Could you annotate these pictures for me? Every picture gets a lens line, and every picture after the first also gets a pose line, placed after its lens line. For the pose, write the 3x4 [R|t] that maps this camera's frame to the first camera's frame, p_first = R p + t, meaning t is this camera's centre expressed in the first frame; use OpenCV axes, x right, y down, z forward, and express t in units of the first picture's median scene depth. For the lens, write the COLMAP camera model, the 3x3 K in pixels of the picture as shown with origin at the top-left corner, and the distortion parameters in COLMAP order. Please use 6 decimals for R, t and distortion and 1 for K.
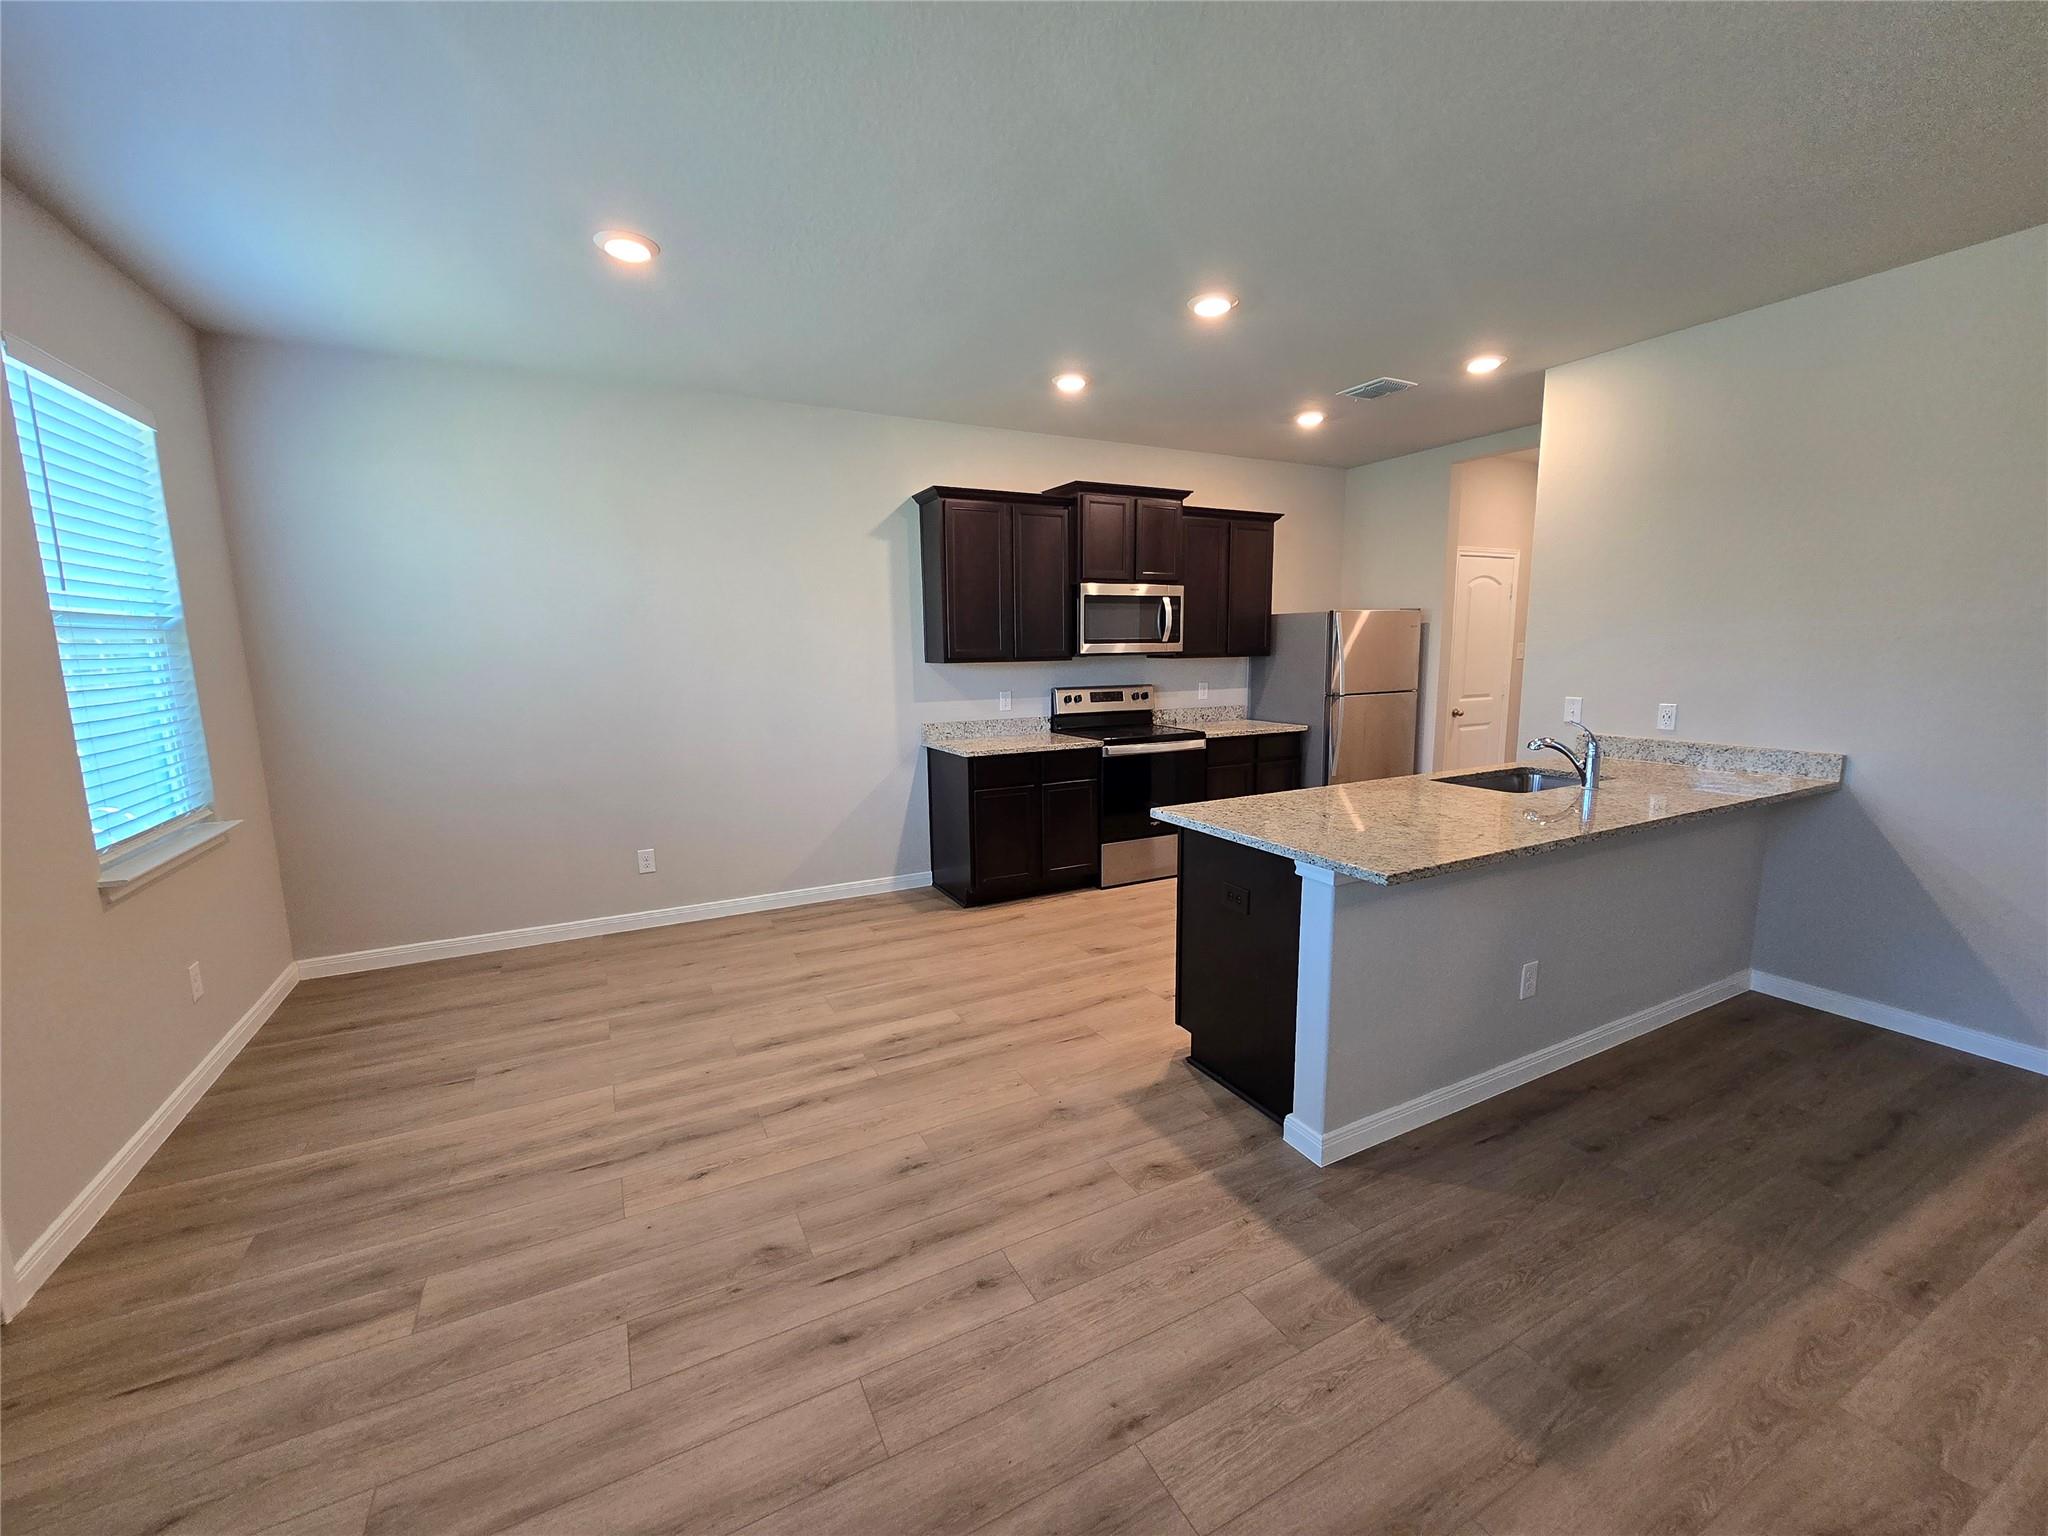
lens RADIAL K [[838.6, 0, 1028.8], [0, 838.6, 770.0], [0, 0, 1]] dist [-0.001133, -0.001078]
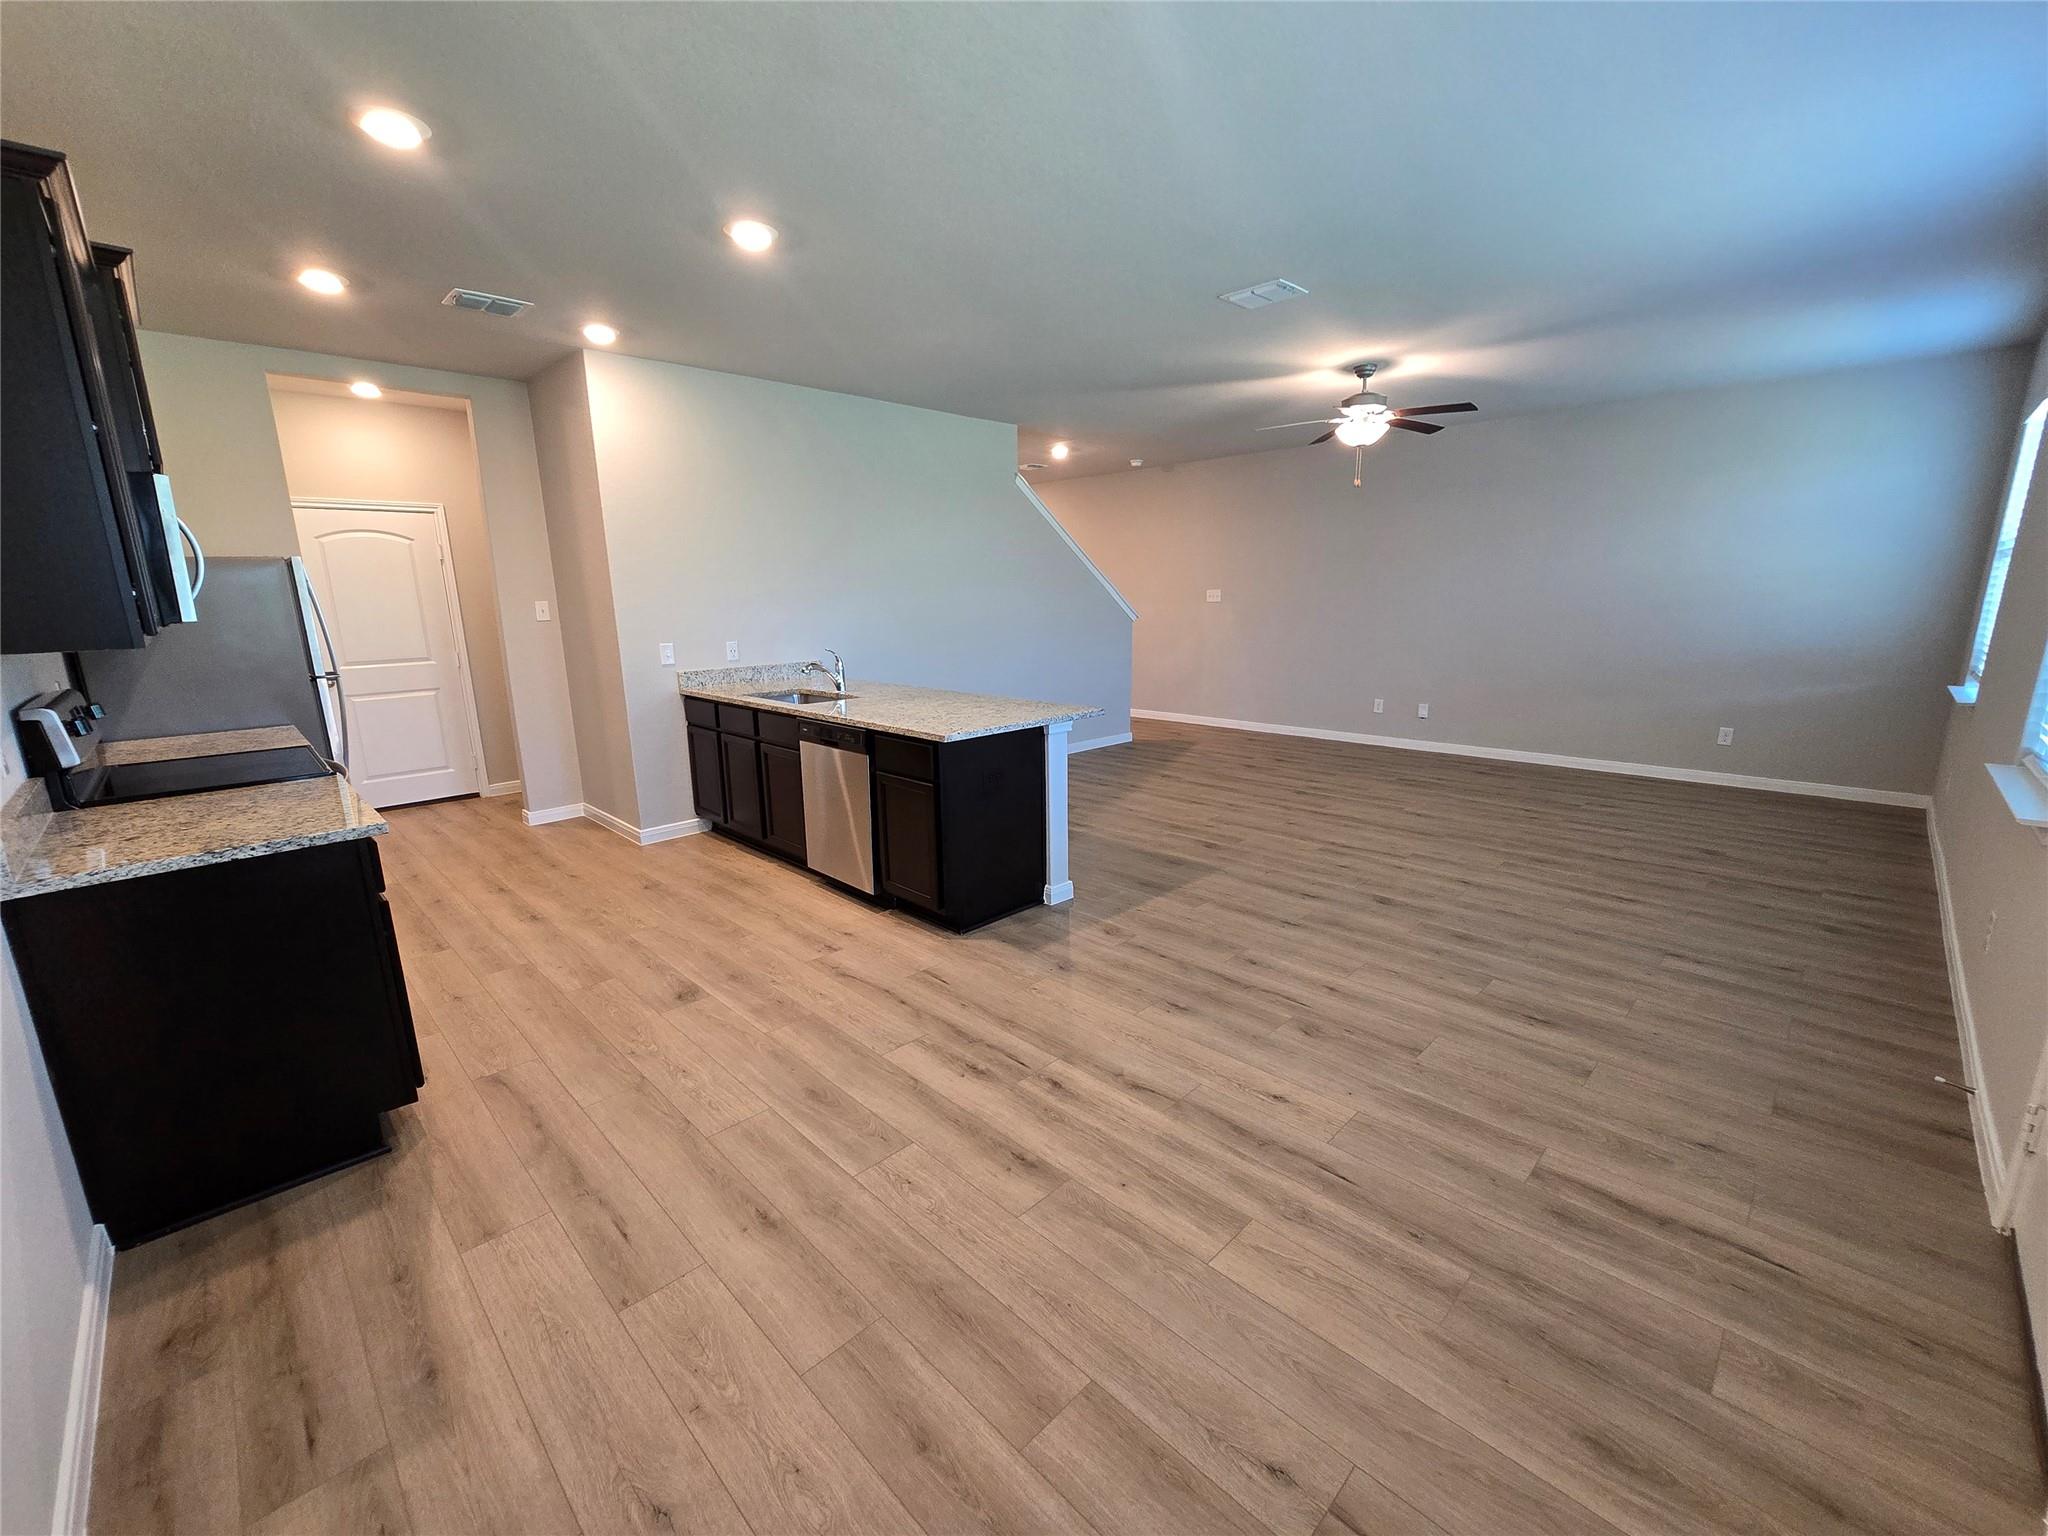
lens RADIAL K [[838.6, 0, 1049.9], [0, 838.6, 767.5], [0, 0, 1]] dist [-0.001133, -0.001078]
pose [[-0.306479, -0.180062, 0.934692, -0.702320], [0.160733, 0.958055, 0.237266, -0.115223], [-0.938209, 0.222953, -0.264682, 0.848165]]
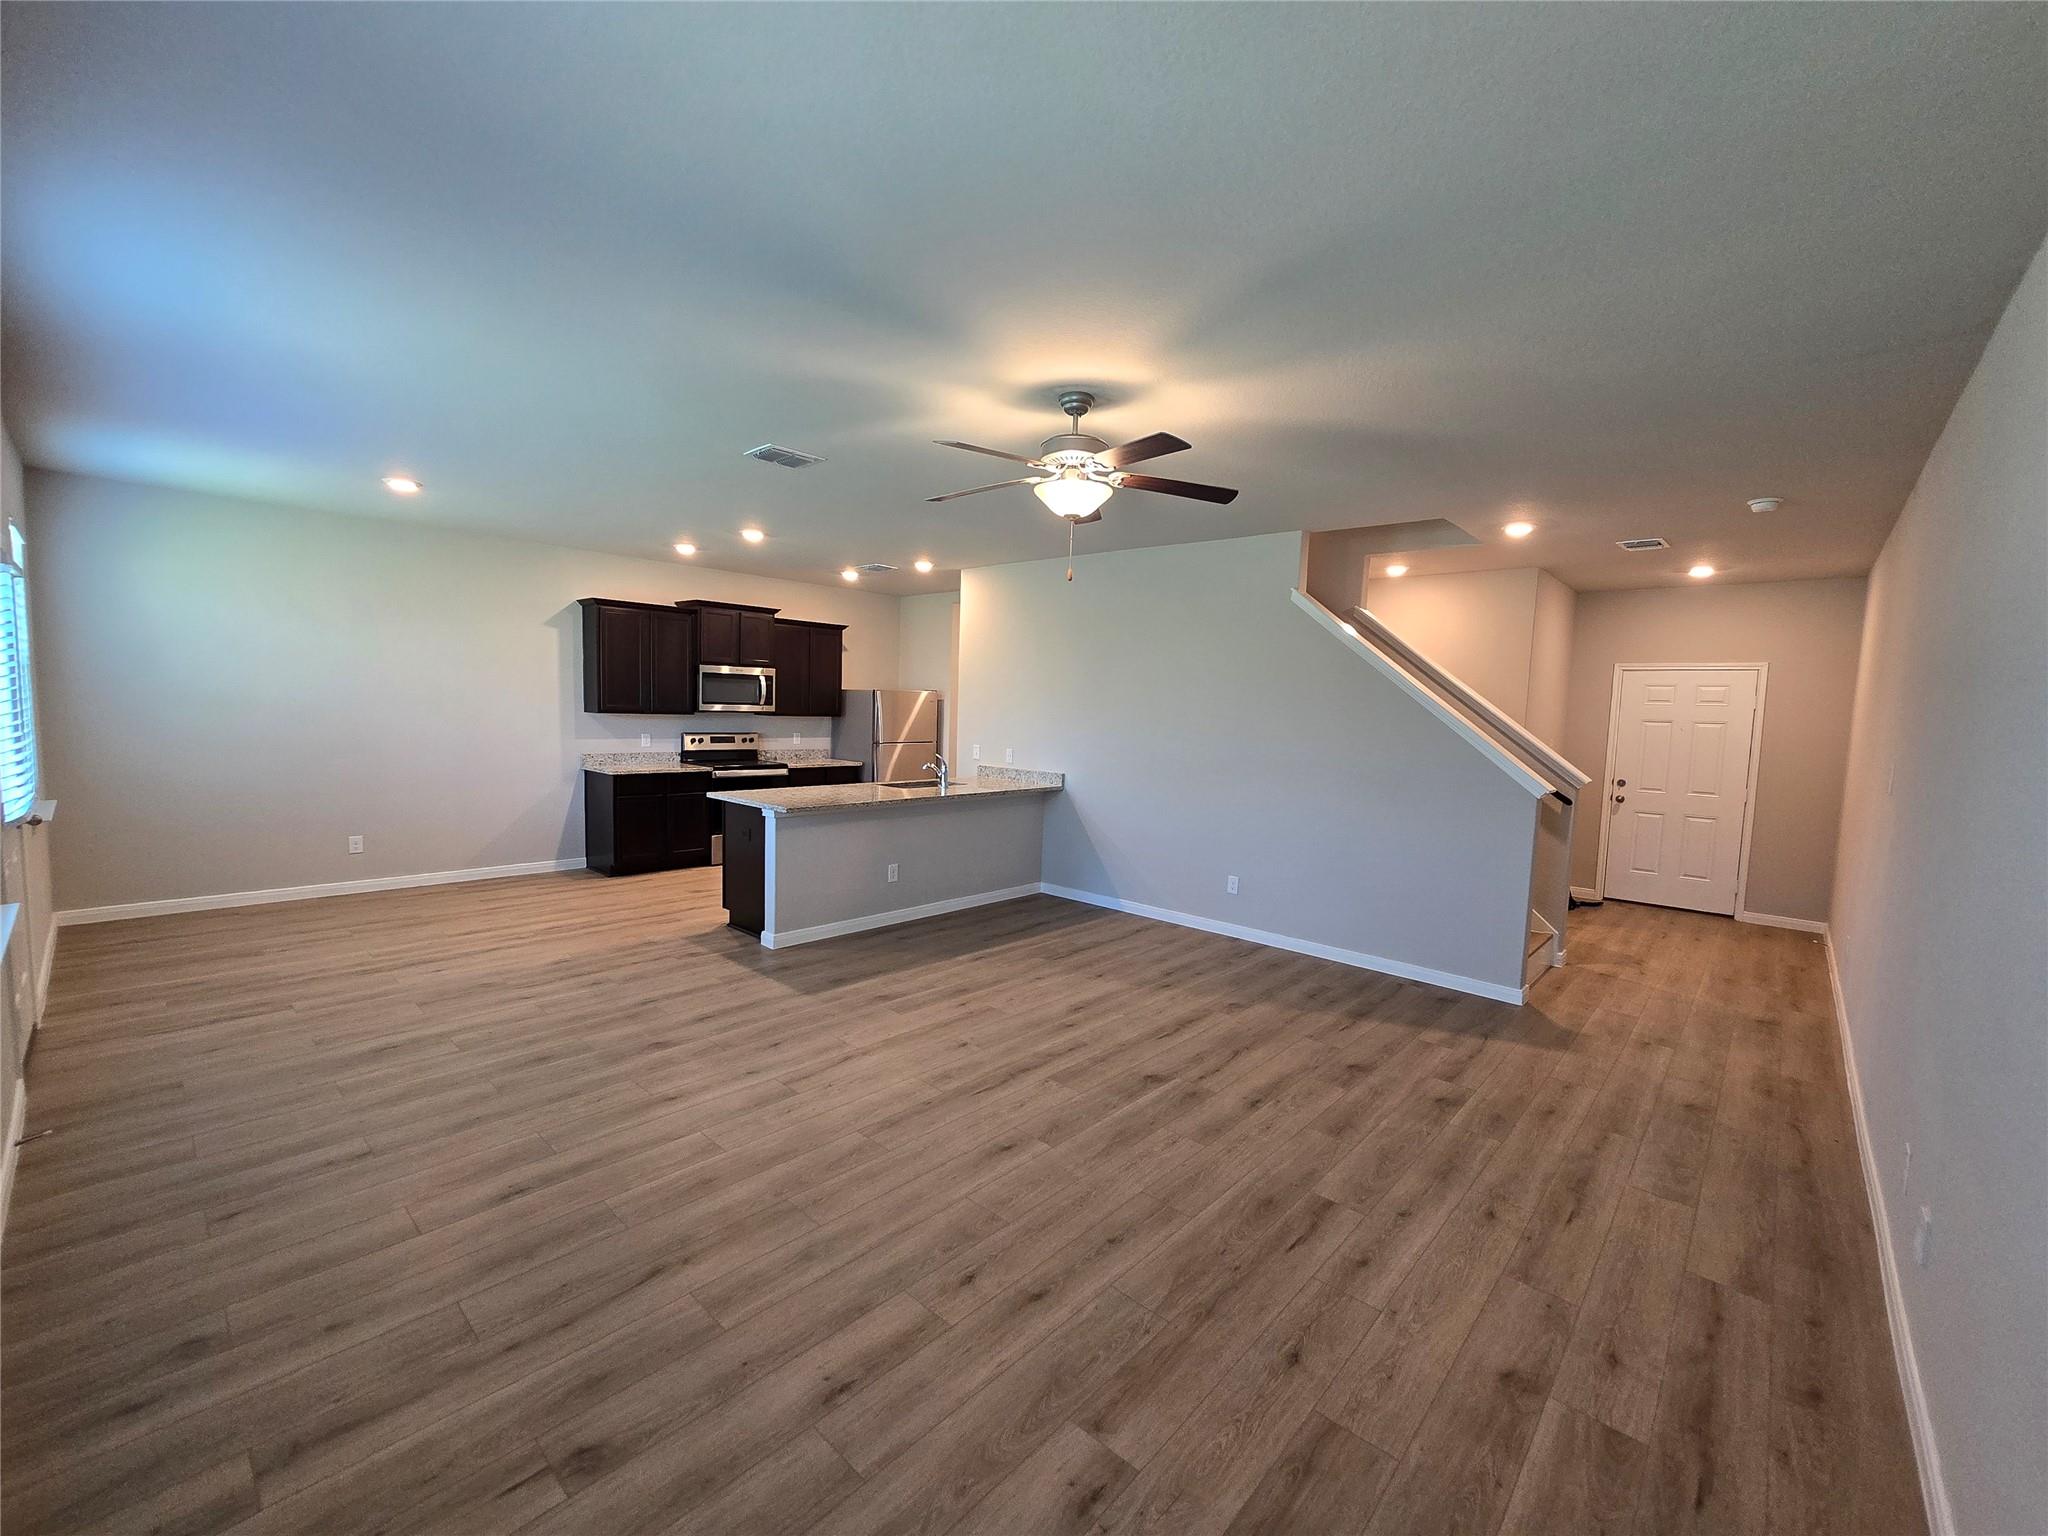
lens RADIAL K [[838.6, 0, 1029.5], [0, 838.6, 774.9], [0, 0, 1]] dist [-0.001133, -0.001078]
pose [[0.939167, 0.015647, 0.343104, 0.129563], [0.005545, 0.998141, -0.060698, 0.091423], [-0.343416, 0.058909, 0.937334, -0.774419]]
